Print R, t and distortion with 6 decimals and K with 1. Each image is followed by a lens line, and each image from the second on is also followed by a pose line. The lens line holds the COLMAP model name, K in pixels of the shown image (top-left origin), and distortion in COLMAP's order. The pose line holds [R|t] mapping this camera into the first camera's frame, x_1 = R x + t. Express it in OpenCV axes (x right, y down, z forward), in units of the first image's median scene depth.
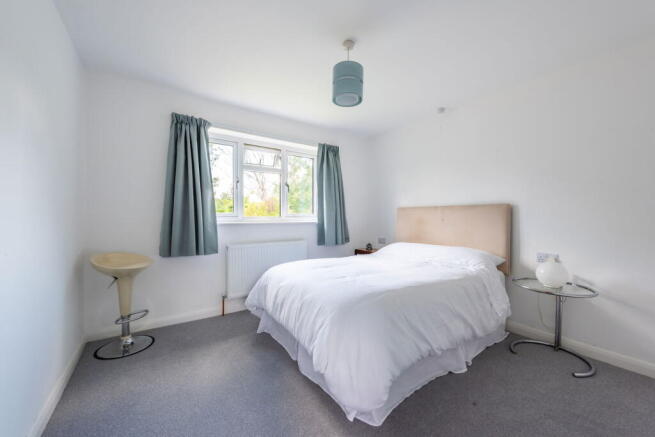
lens RADIAL K [[254.7, 0, 326.8], [0, 254.7, 217.5], [0, 0, 1]] dist [0.001836, 0.000033]
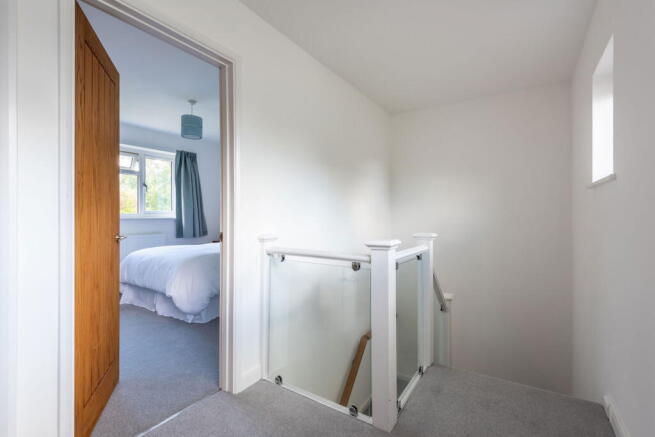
lens RADIAL K [[299.1, 0, 329.6], [0, 299.1, 220.8], [0, 0, 1]] dist [0.001695, 0.000152]
pose [[0.917913, -0.006371, 0.396732, 0.064768], [-0.000788, 0.999840, 0.017878, 0.006152], [-0.396782, -0.016723, 0.917761, -0.527075]]
